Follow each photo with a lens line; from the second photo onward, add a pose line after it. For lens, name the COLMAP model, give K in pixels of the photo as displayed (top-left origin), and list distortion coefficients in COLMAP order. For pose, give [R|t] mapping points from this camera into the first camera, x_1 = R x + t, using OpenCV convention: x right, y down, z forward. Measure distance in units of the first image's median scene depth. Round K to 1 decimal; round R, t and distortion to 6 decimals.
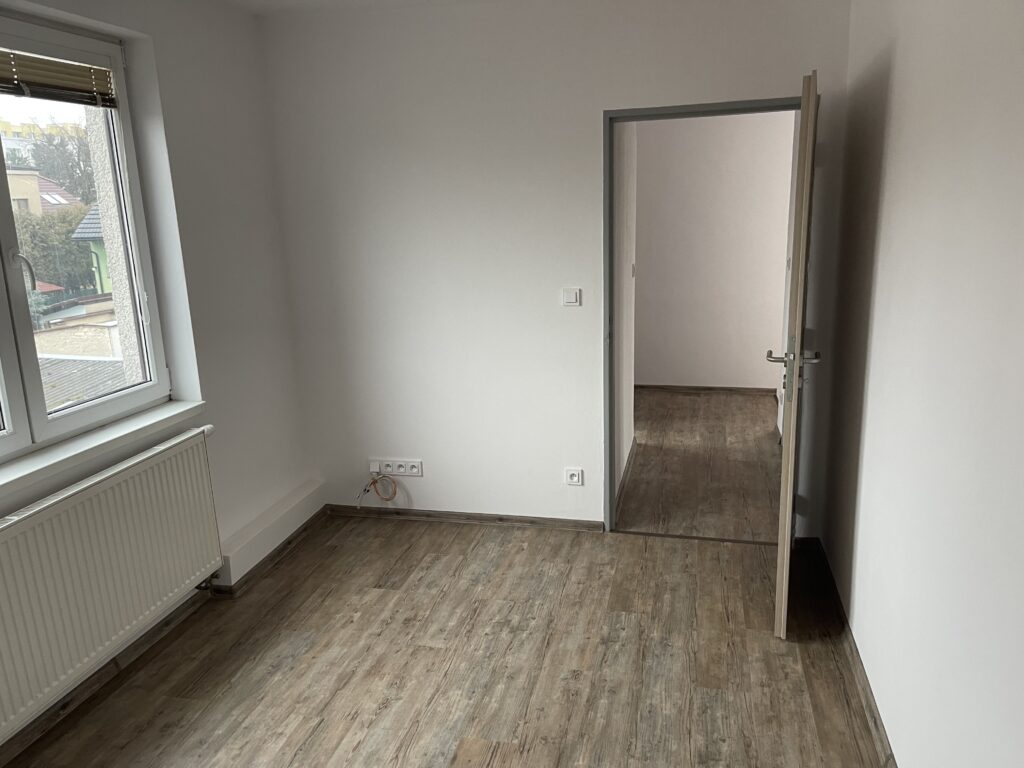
lens RADIAL K [[768.2, 0, 512.0], [0, 768.2, 384.0], [0, 0, 1]] dist [0.000625, -0.001409]
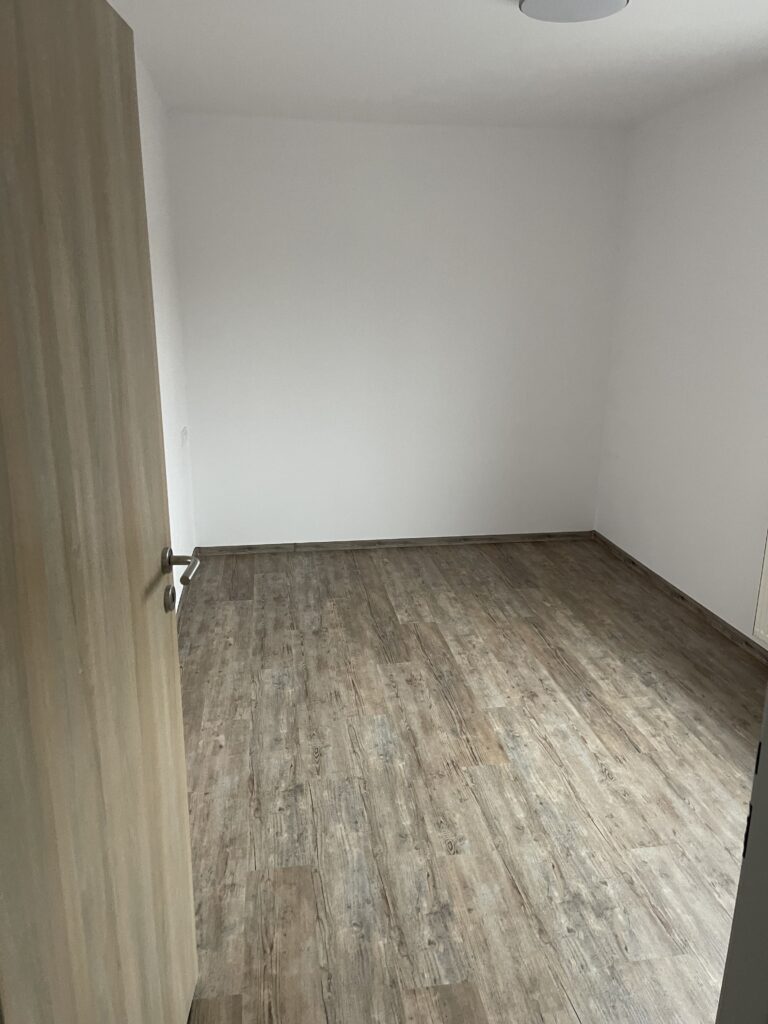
lens RADIAL K [[768.2, 0, 384.0], [0, 768.2, 512.0], [0, 0, 1]] dist [0.000625, -0.001409]
pose [[-0.927361, 0.125854, -0.352366, 0.413697], [-0.059216, 0.880500, 0.470333, -0.339631], [0.369452, 0.457034, -0.809089, 1.532975]]
